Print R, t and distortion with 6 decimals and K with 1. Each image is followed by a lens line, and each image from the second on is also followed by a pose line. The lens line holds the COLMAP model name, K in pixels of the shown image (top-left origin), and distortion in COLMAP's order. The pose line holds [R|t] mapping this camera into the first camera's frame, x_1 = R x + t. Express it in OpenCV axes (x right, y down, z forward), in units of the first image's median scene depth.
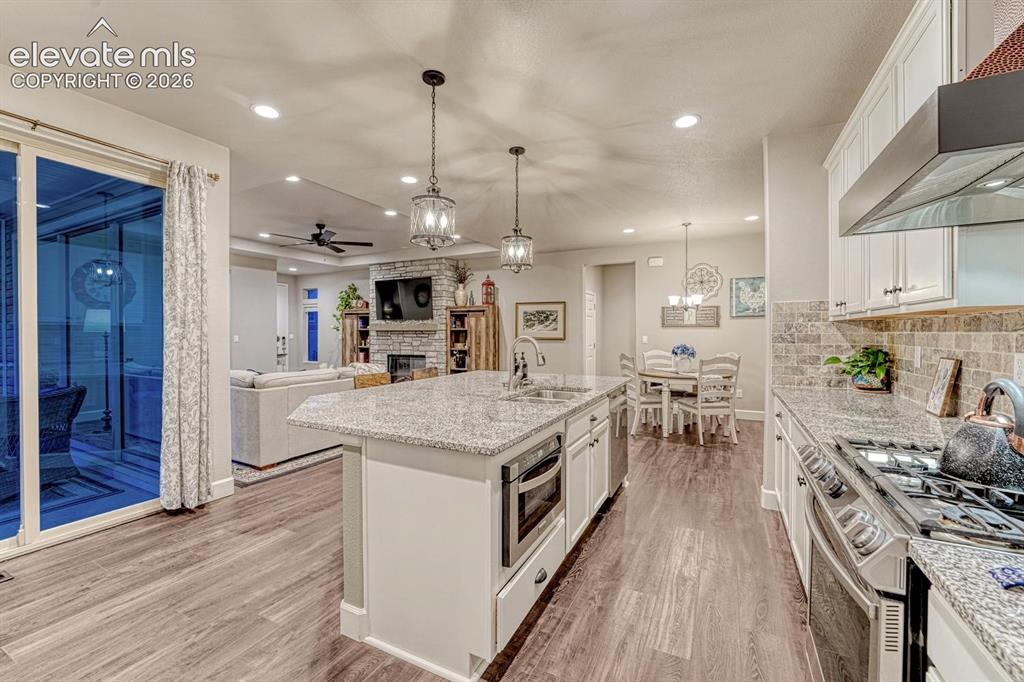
lens RADIAL K [[417.8, 0, 511.4], [0, 417.8, 335.1], [0, 0, 1]] dist [-0.001444, 0.000275]
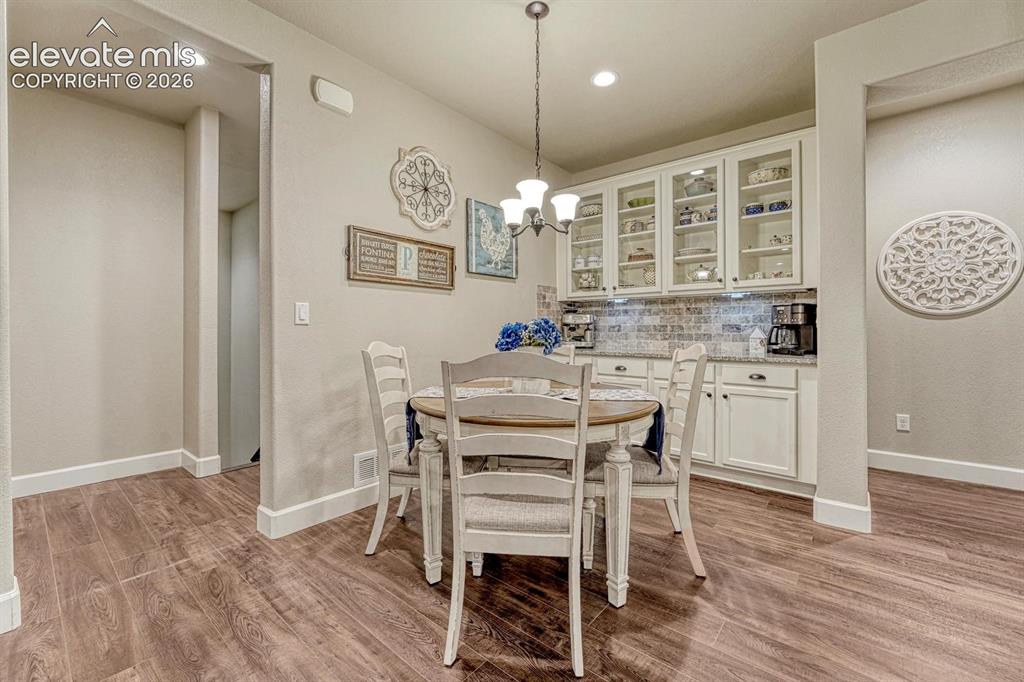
lens RADIAL K [[421.3, 0, 515.9], [0, 421.3, 328.6], [0, 0, 1]] dist [-0.012704, 0.000442]
pose [[0.210669, 0.001140, 0.977557, 0.022798], [0.006535, 0.999975, -0.002574, 0.021372], [-0.977536, 0.006930, 0.210656, 0.641339]]
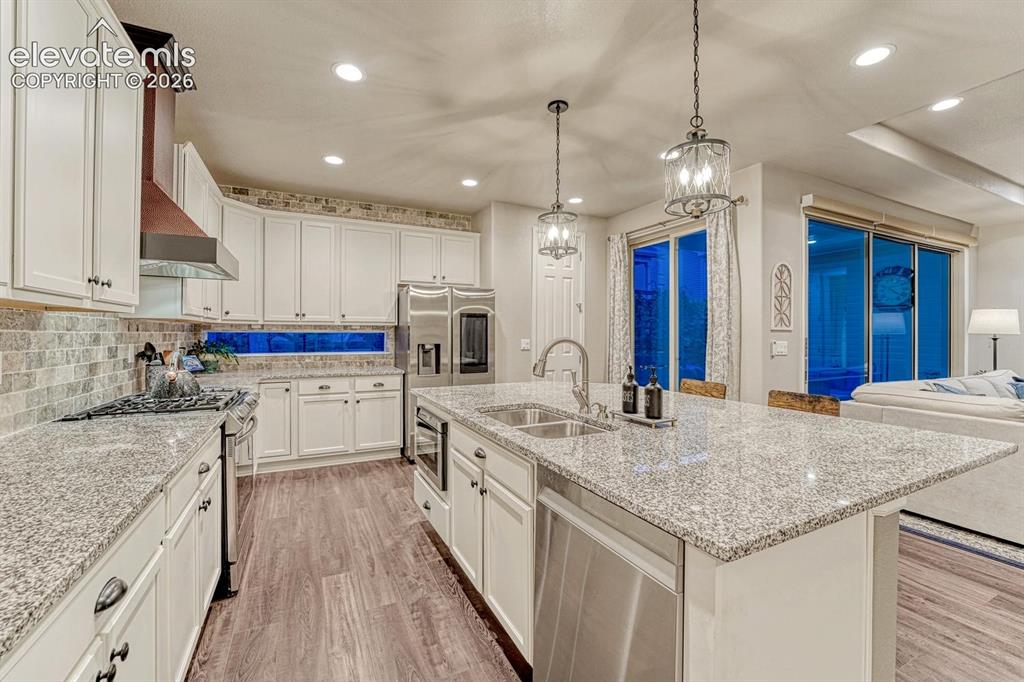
lens RADIAL K [[417.8, 0, 511.4], [0, 417.8, 335.1], [0, 0, 1]] dist [-0.001444, 0.000275]
pose [[-0.595875, -0.002372, -0.803074, 0.230343], [-0.006152, 0.999980, 0.001611, -0.000810], [0.803054, 0.005901, -0.595877, 0.459553]]
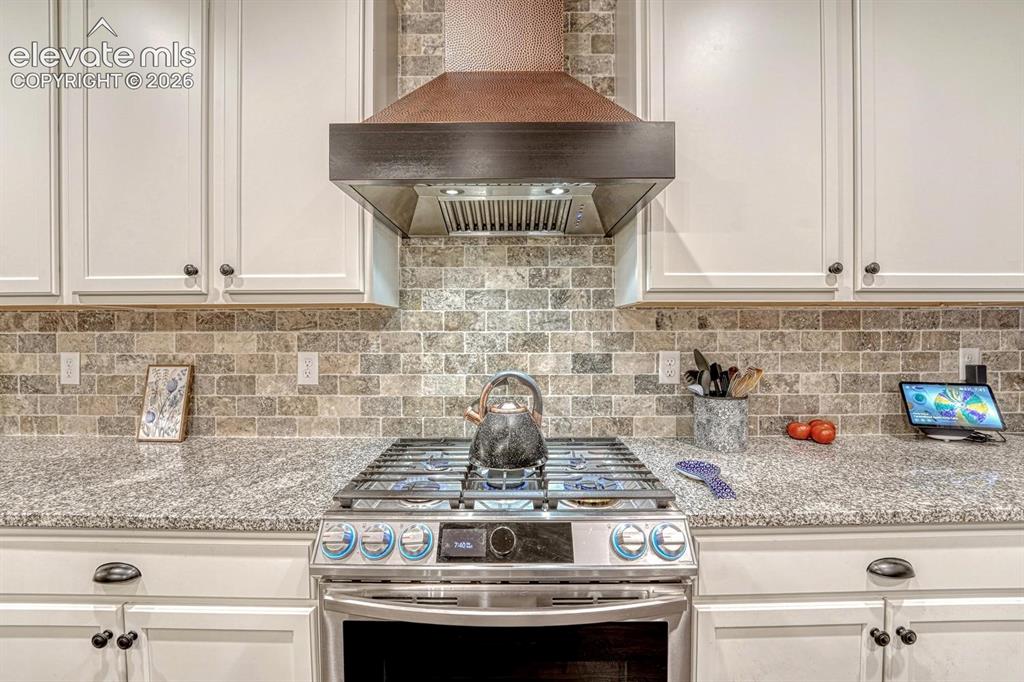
lens RADIAL K [[412.0, 0, 512.0], [0, 412.0, 341.0], [0, 0, 1]] dist [-0.025077, 0.000106]
pose [[-0.456855, -0.016734, 0.889384, 0.019656], [0.007710, 0.999711, 0.022771, -0.000360], [-0.889508, 0.017260, -0.456594, 0.181581]]
